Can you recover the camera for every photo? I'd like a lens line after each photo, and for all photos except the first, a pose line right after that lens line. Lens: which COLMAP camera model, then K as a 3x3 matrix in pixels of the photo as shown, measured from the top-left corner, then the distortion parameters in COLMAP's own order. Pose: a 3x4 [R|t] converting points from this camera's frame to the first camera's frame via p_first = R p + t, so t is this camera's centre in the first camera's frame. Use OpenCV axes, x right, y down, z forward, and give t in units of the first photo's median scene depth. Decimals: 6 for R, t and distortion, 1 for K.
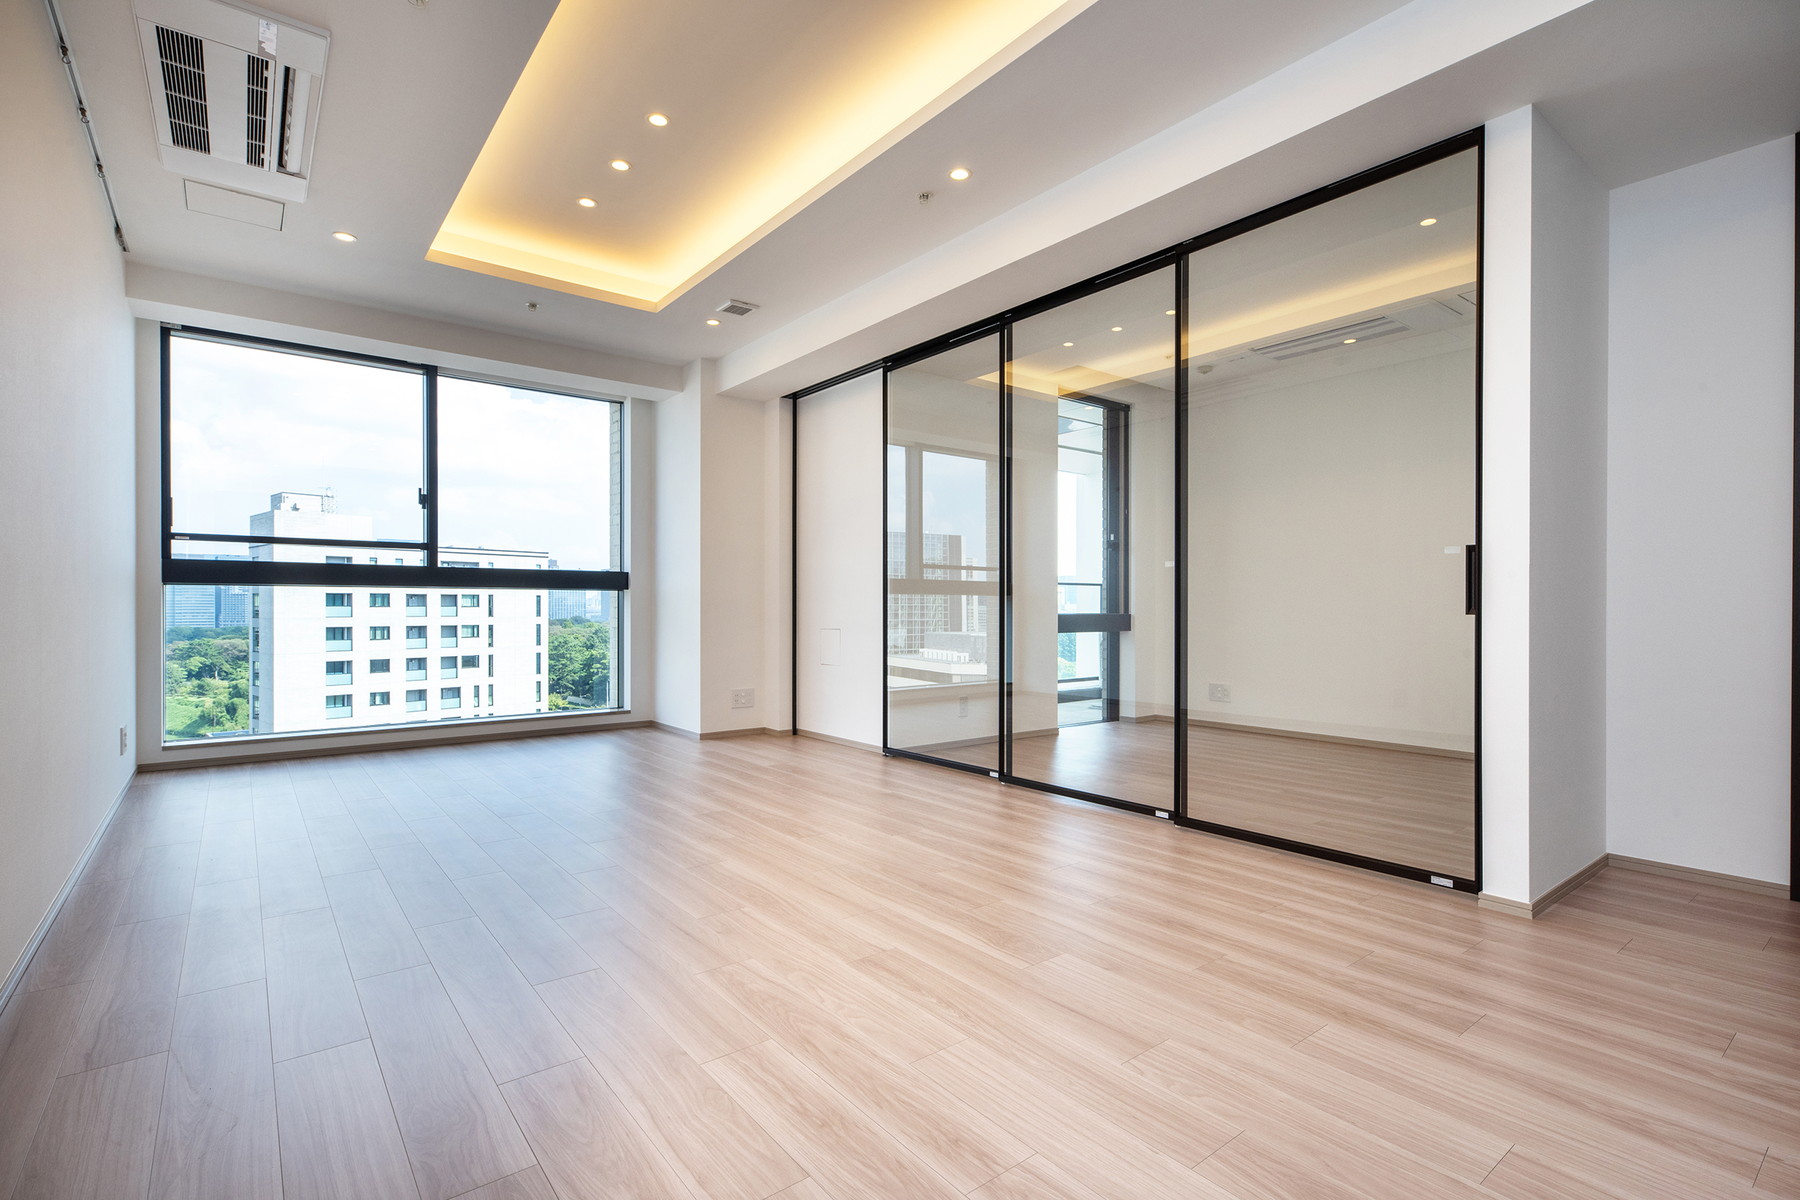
lens RADIAL K [[837.9, 0, 889.3], [0, 837.9, 610.4], [0, 0, 1]] dist [-0.004252, -0.000881]
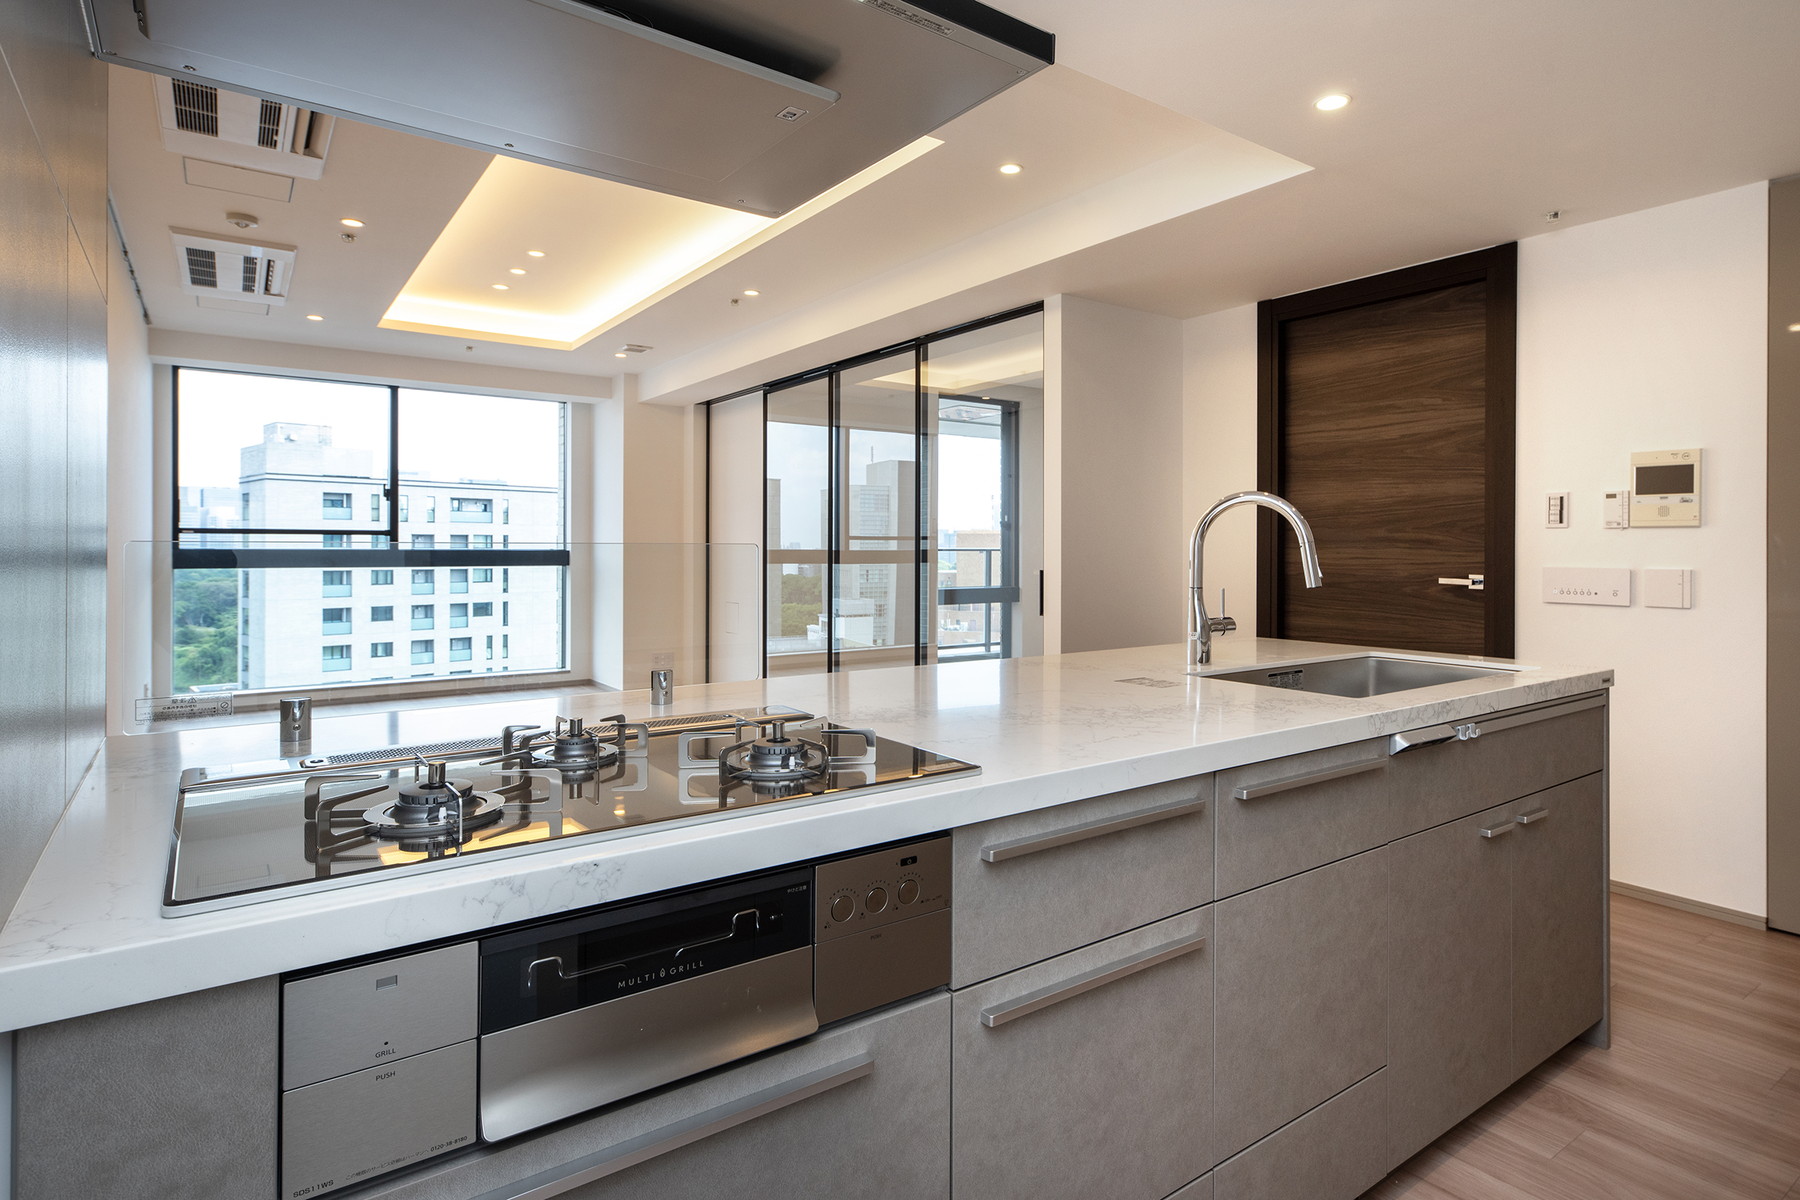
lens RADIAL K [[938.5, 0, 943.4], [0, 938.5, 551.2], [0, 0, 1]] dist [0.004405, 0.000518]
pose [[0.999933, 0.004099, -0.010861, 0.358665], [-0.004115, 0.999990, -0.001511, -0.074784], [0.010854, 0.001555, 0.999940, -0.476956]]
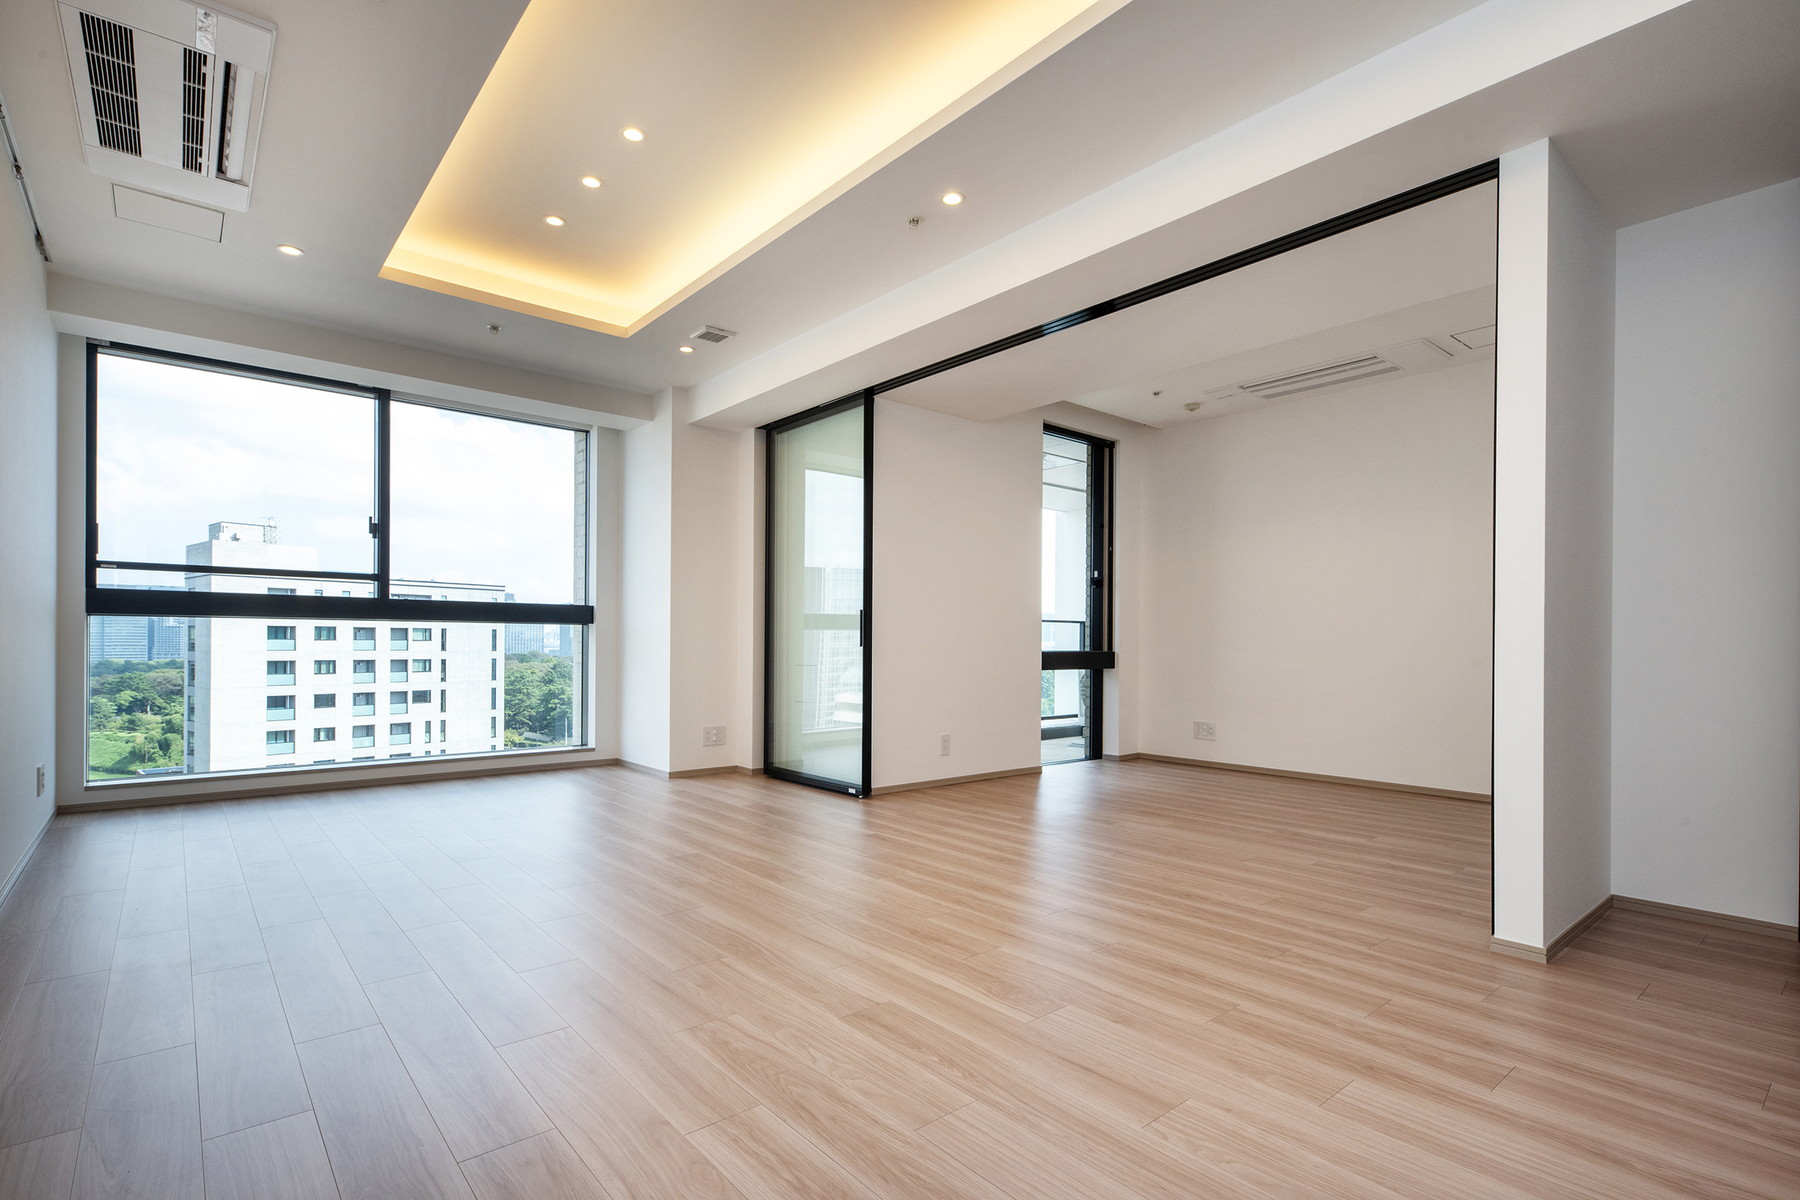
lens RADIAL K [[822.5, 0, 900.4], [0, 822.5, 644.2], [0, 0, 1]] dist [0.001087, -0.003710]
pose [[0.997988, 0.005636, 0.063145, -0.026421], [-0.005437, 0.999980, -0.003328, 0.000306], [-0.063163, 0.002978, 0.997999, 0.040830]]
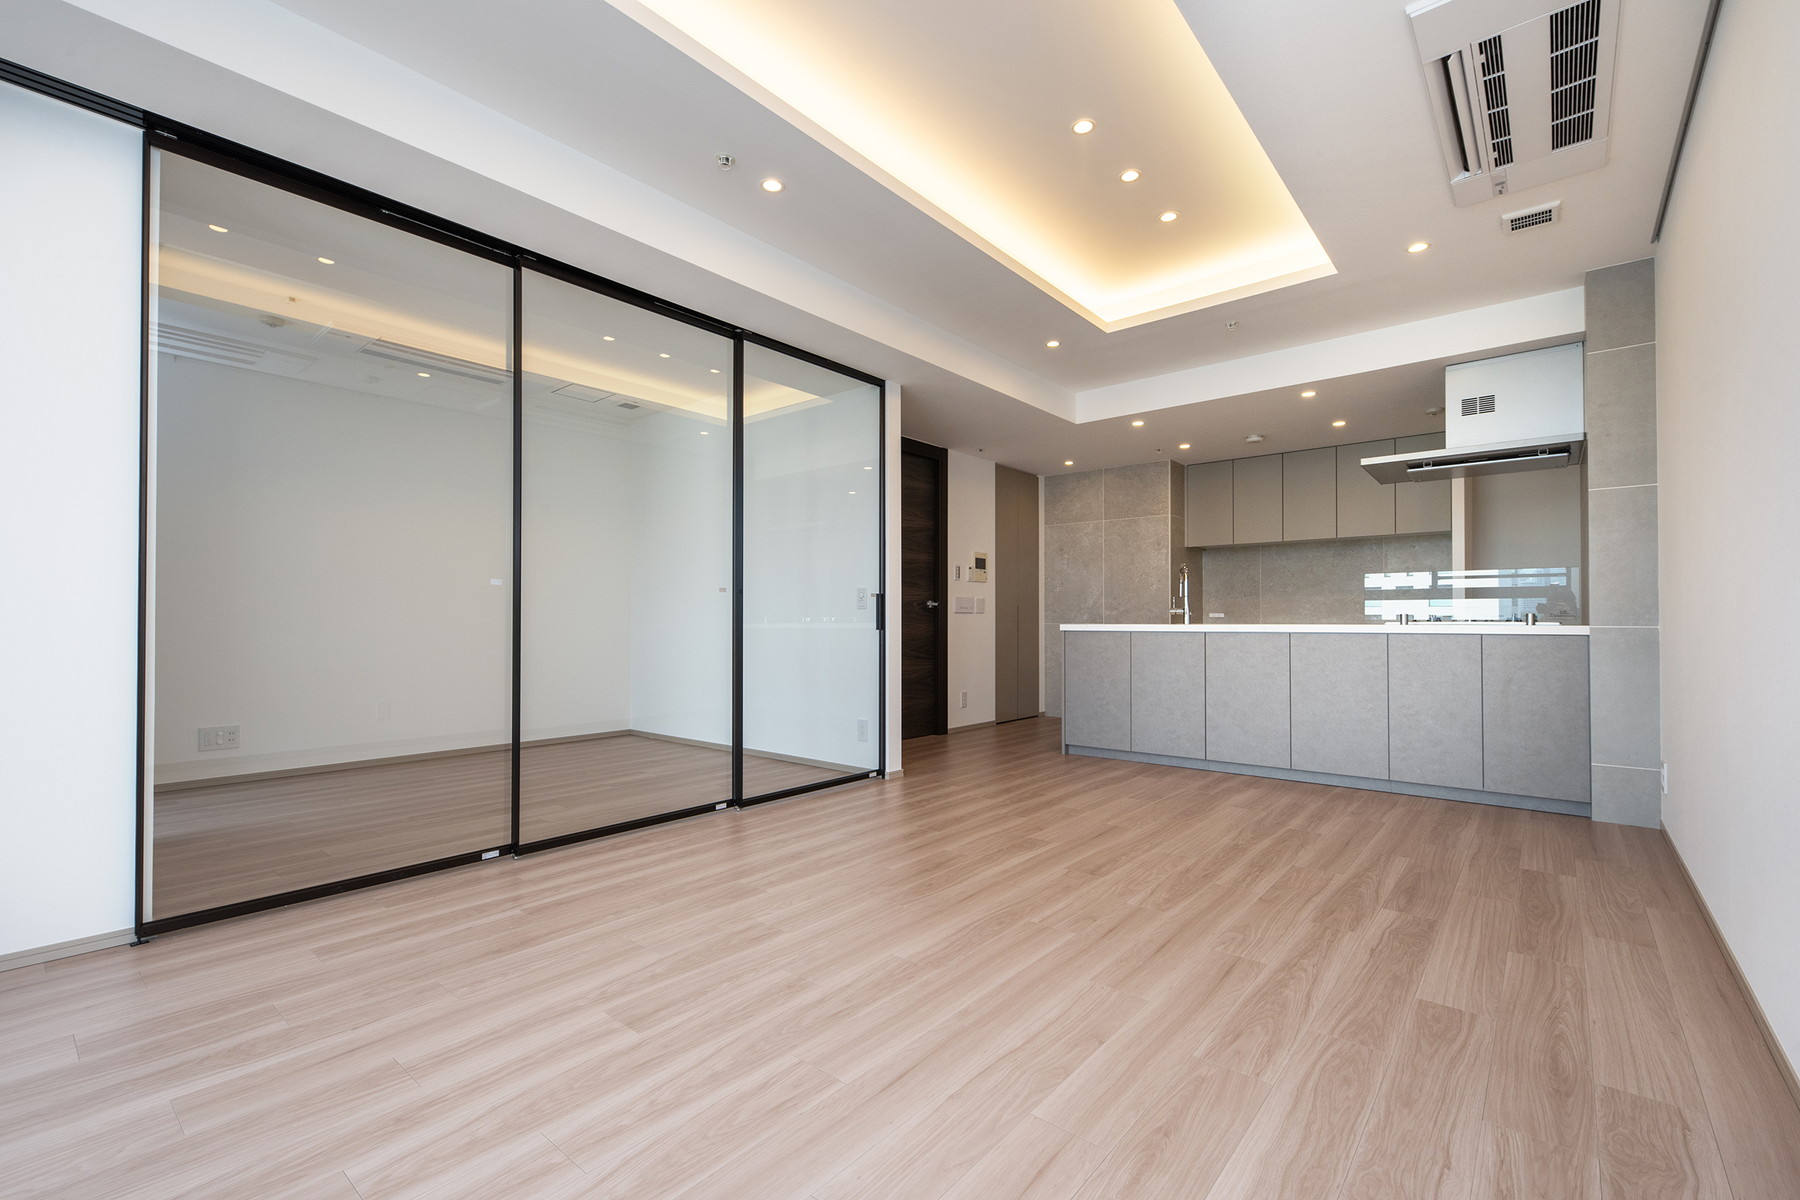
lens RADIAL K [[792.3, 0, 900.0], [0, 792.3, 600.0], [0, 0, 1]] dist [0.000141, 0.000122]
pose [[-0.219323, 0.021301, 0.975420, -0.812475], [0.001589, 0.999768, -0.021476, -0.015973], [-0.975651, -0.003160, -0.219306, 1.015600]]
